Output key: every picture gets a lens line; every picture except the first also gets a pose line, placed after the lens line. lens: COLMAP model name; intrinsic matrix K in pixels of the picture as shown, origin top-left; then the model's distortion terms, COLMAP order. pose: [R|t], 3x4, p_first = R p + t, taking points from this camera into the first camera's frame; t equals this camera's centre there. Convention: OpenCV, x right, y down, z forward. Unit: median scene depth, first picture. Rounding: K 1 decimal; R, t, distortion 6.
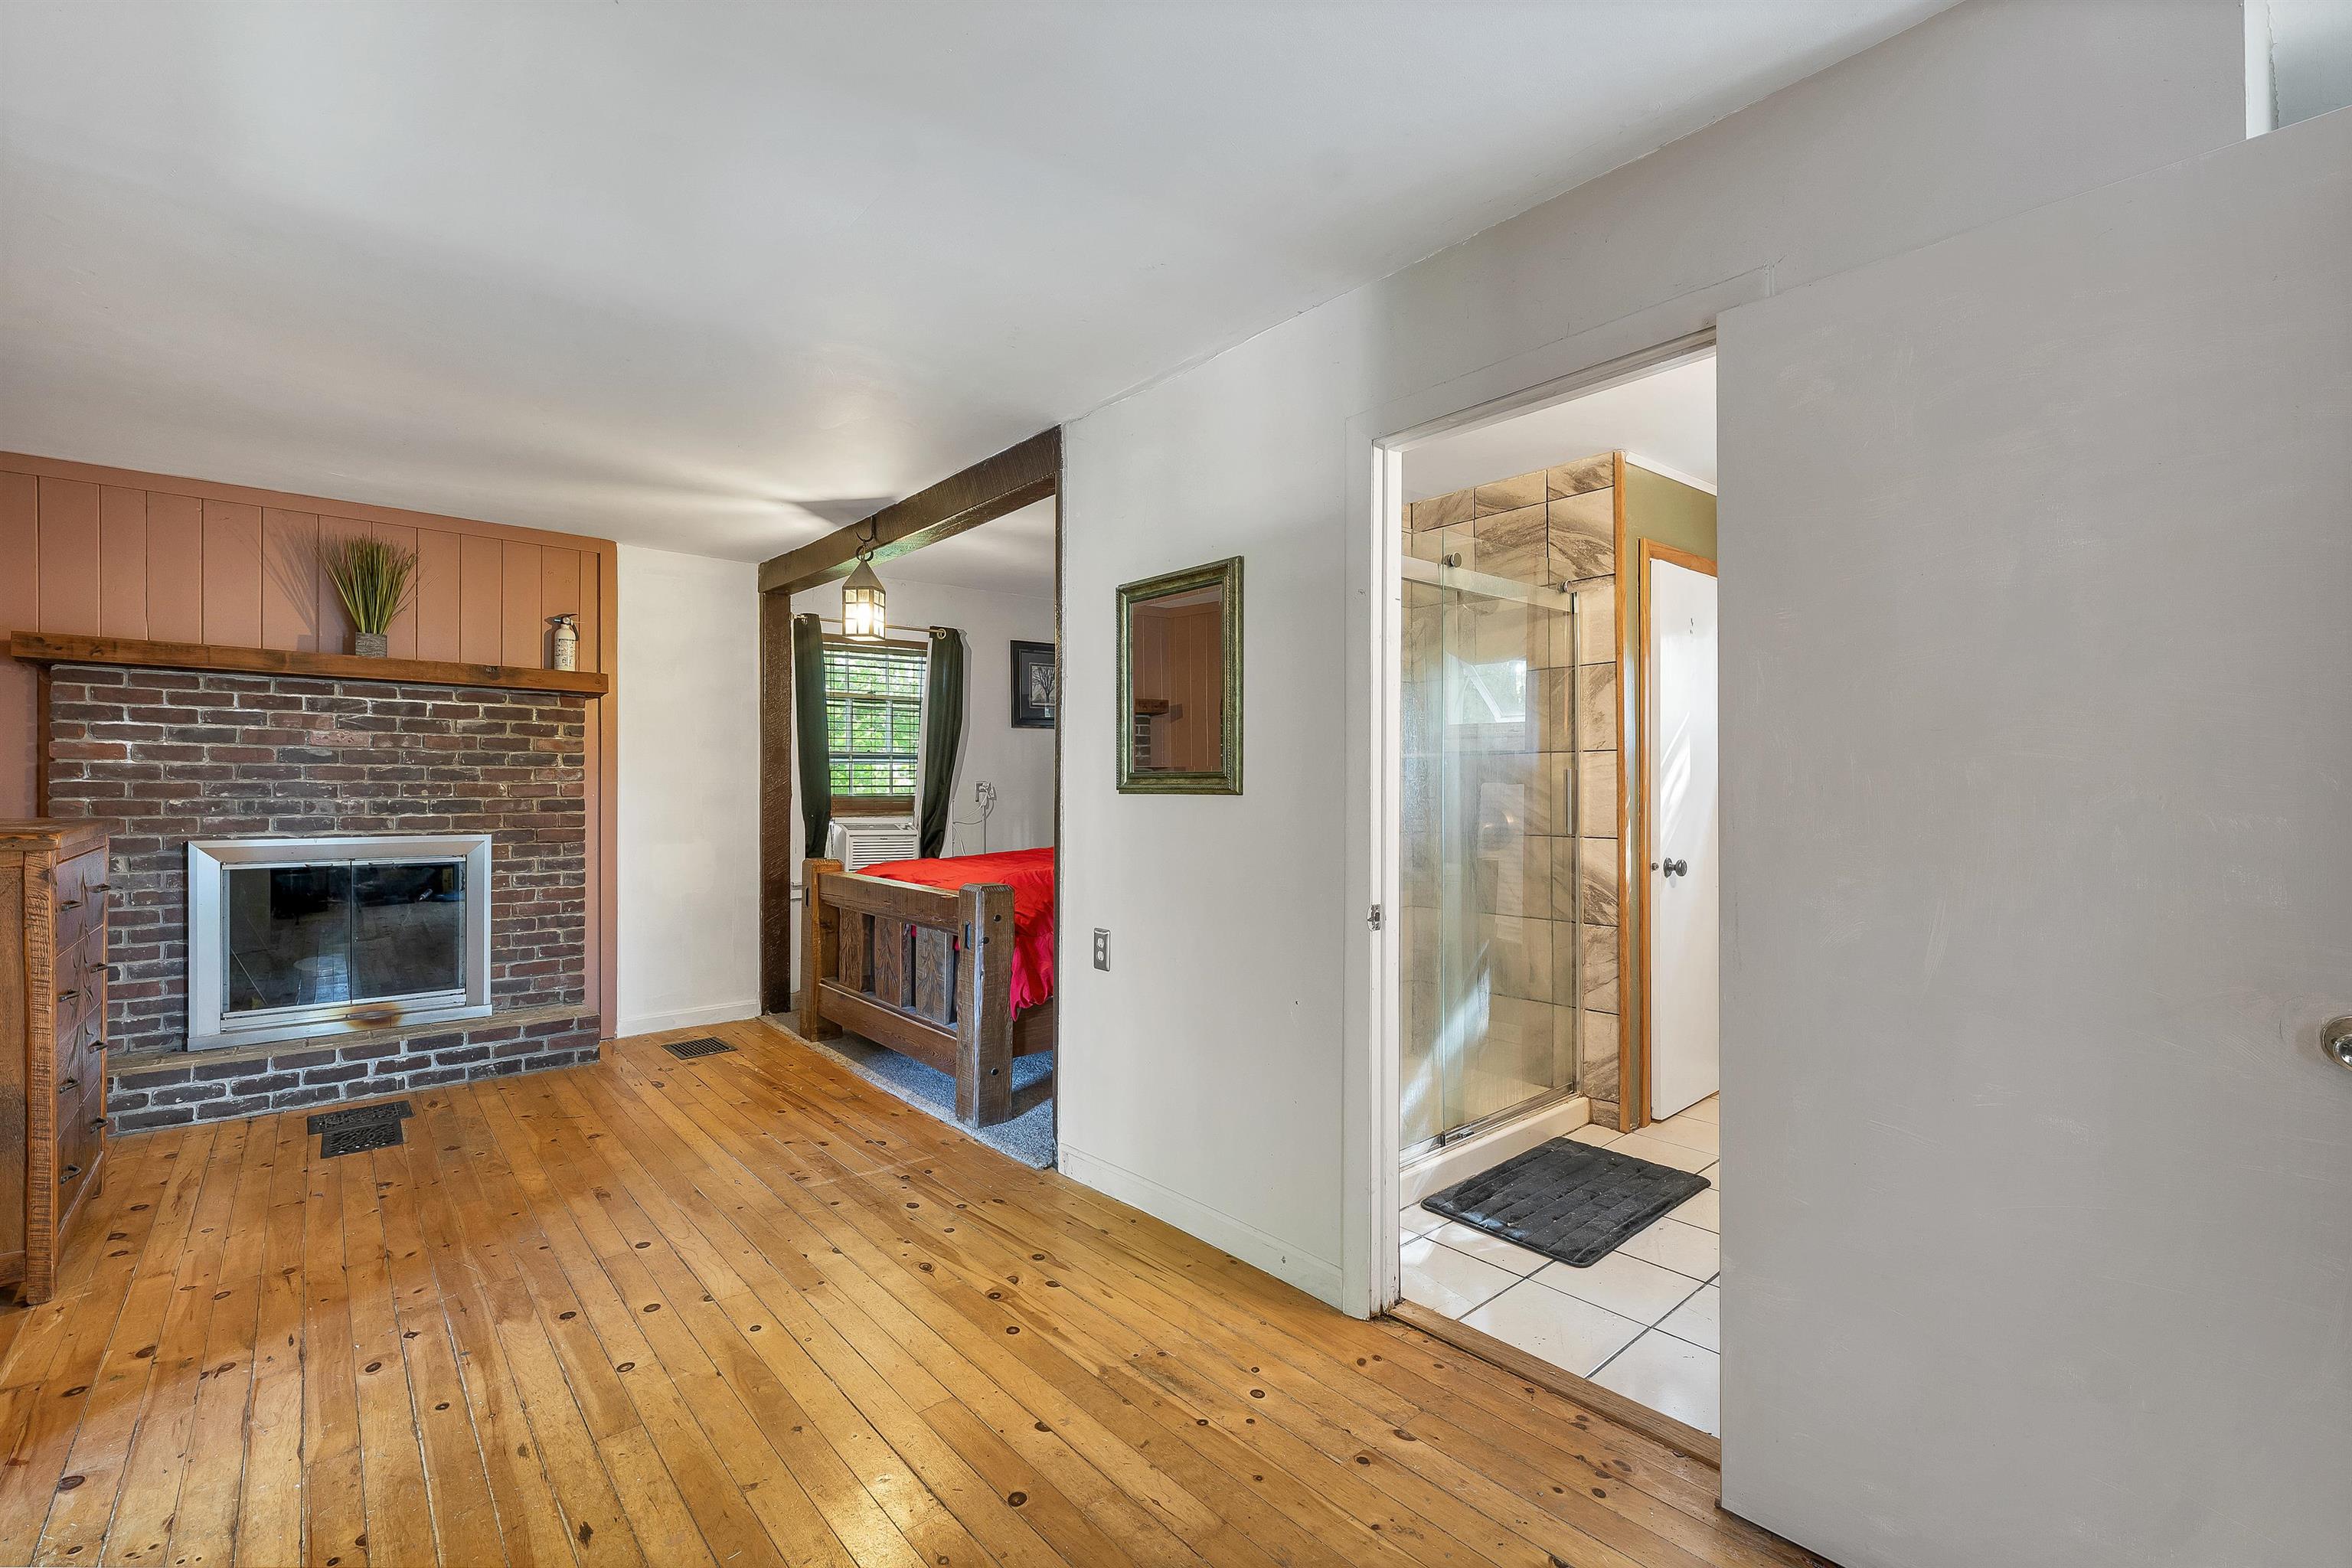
lens RADIAL K [[1018.8, 0, 1183.9], [0, 1018.8, 789.7], [0, 0, 1]] dist [-0.005065, 0.000136]
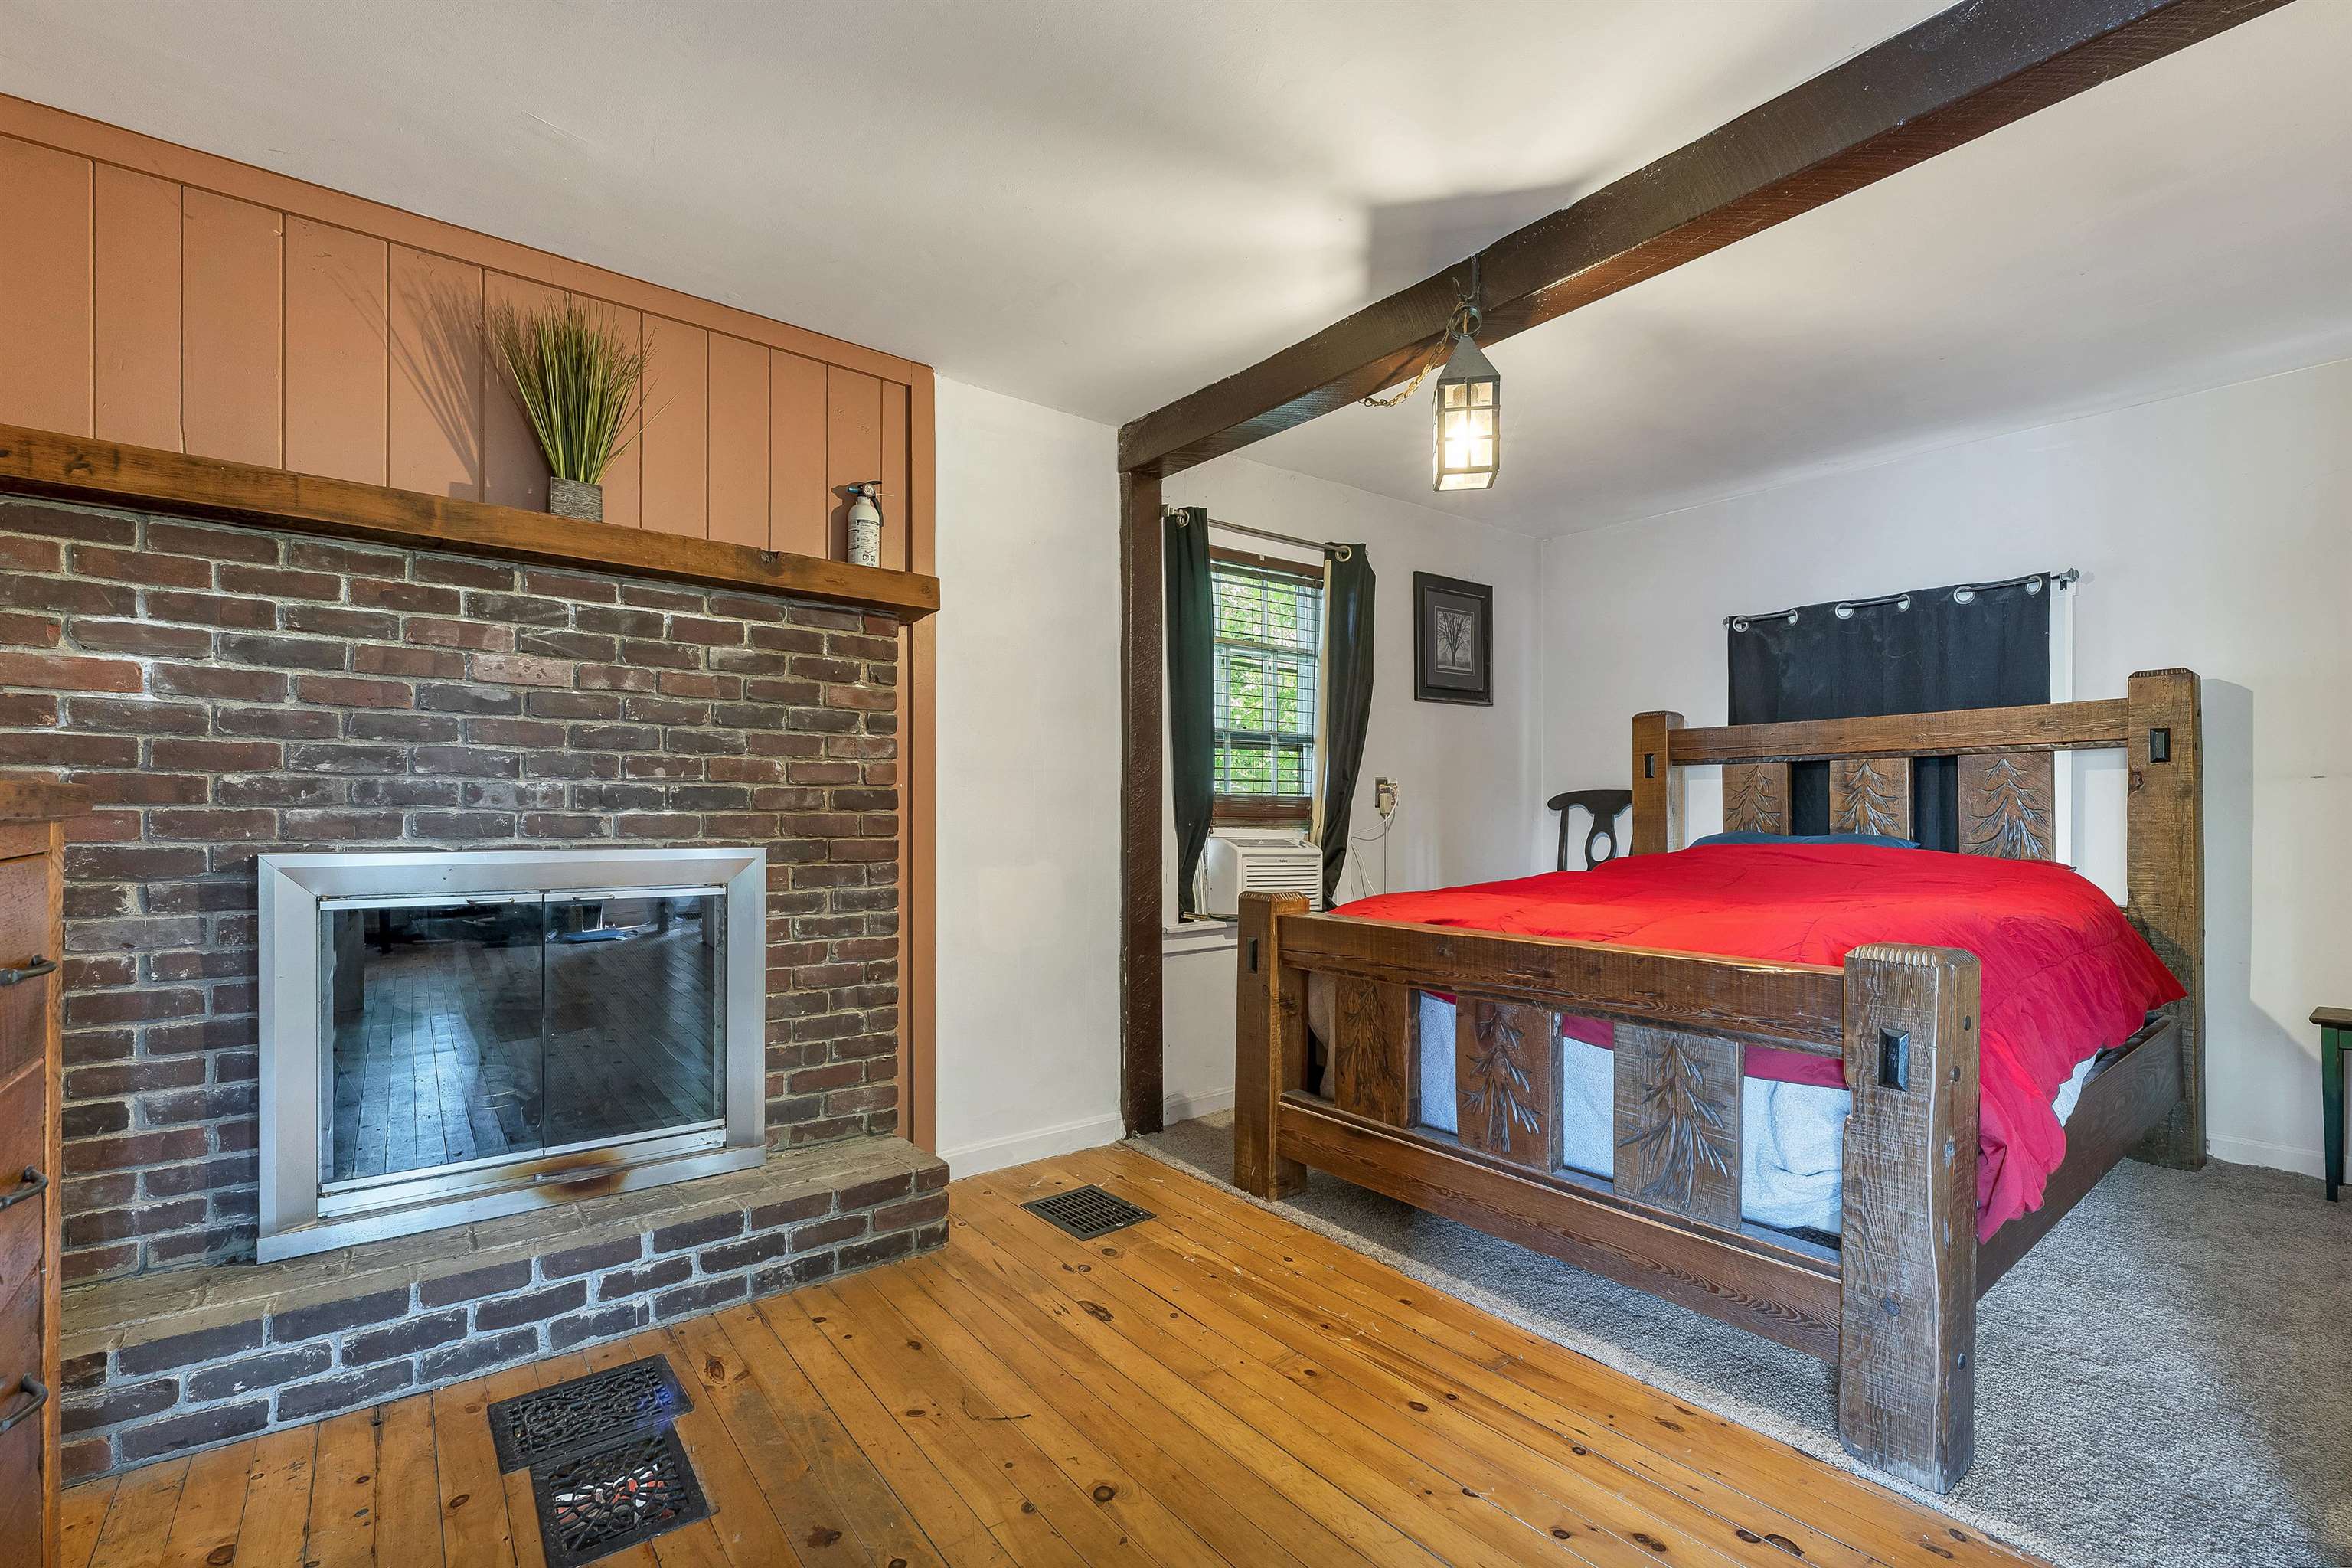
lens RADIAL K [[1018.8, 0, 1164.4], [0, 1018.8, 824.1], [0, 0, 1]] dist [-0.005065, 0.000136]
pose [[0.998798, -0.000867, -0.049017, -0.457120], [0.000894, 0.999999, 0.000535, 0.032466], [0.049016, -0.000578, 0.998798, 0.467357]]
